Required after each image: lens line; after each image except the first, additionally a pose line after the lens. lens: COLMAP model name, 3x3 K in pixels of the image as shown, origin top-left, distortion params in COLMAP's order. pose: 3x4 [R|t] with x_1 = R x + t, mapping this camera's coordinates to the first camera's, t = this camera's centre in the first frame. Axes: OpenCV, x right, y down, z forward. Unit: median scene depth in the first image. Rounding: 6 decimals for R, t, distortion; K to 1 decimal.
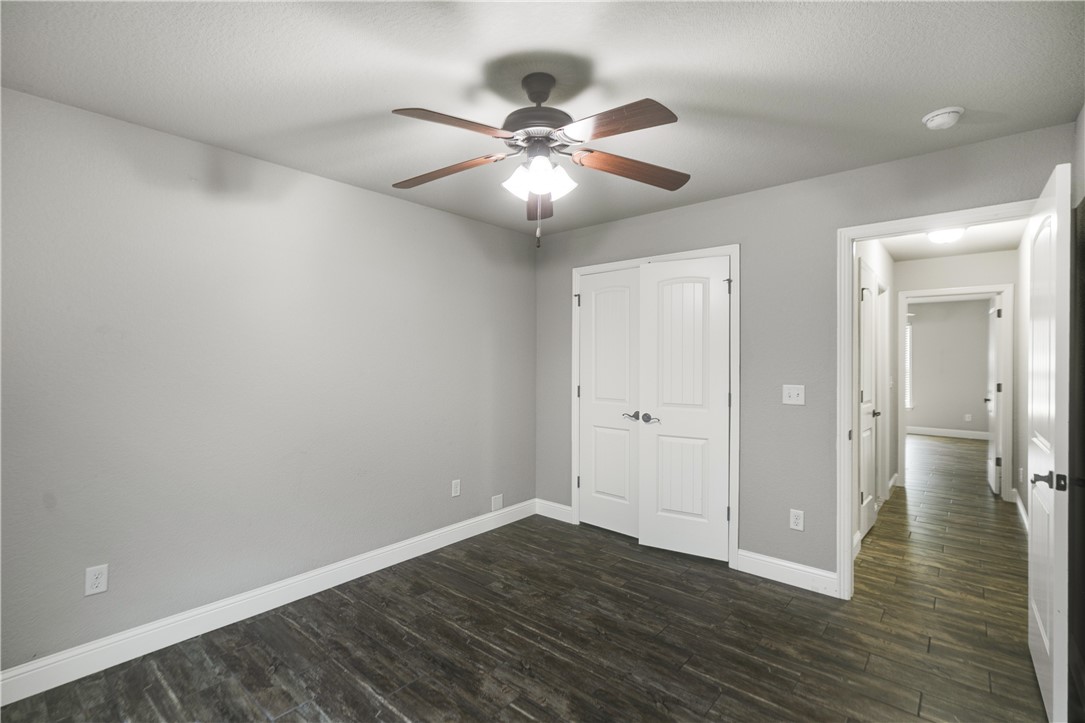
lens RADIAL K [[505.6, 0, 517.0], [0, 505.6, 369.0], [0, 0, 1]] dist [-0.001882, 0.000257]
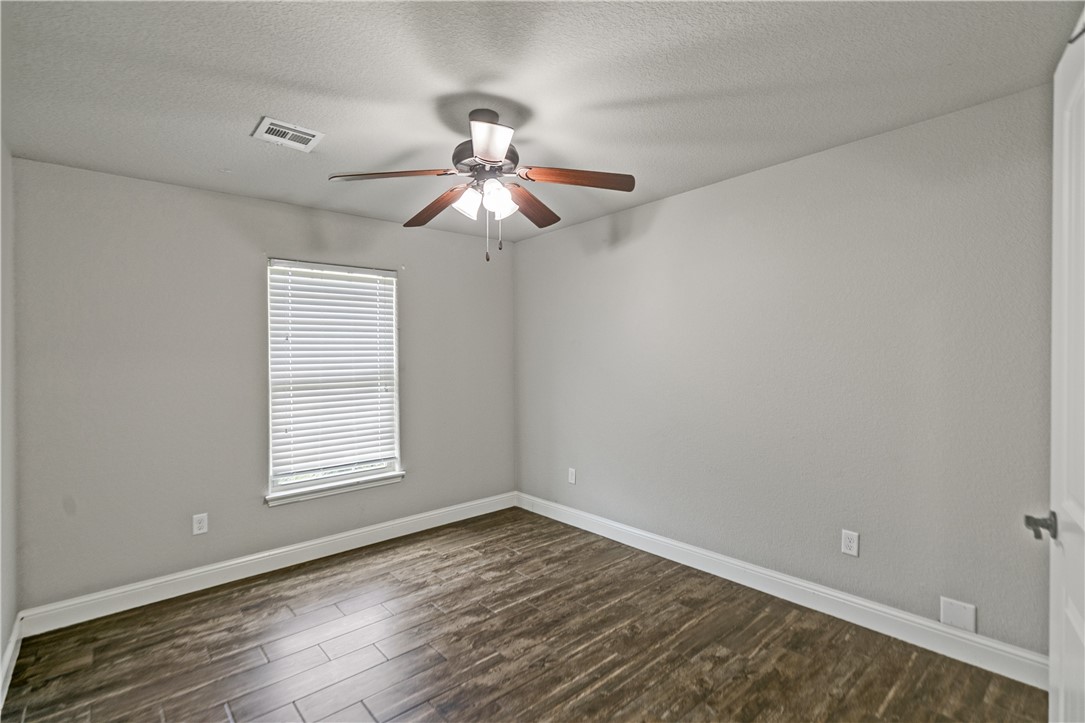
lens RADIAL K [[505.6, 0, 551.9], [0, 505.6, 359.4], [0, 0, 1]] dist [-0.001882, 0.000257]
pose [[-0.108714, 0.012635, -0.993993, 0.915088], [-0.009834, 0.999857, 0.013785, -0.036029], [0.994024, 0.011273, -0.108574, 0.994111]]
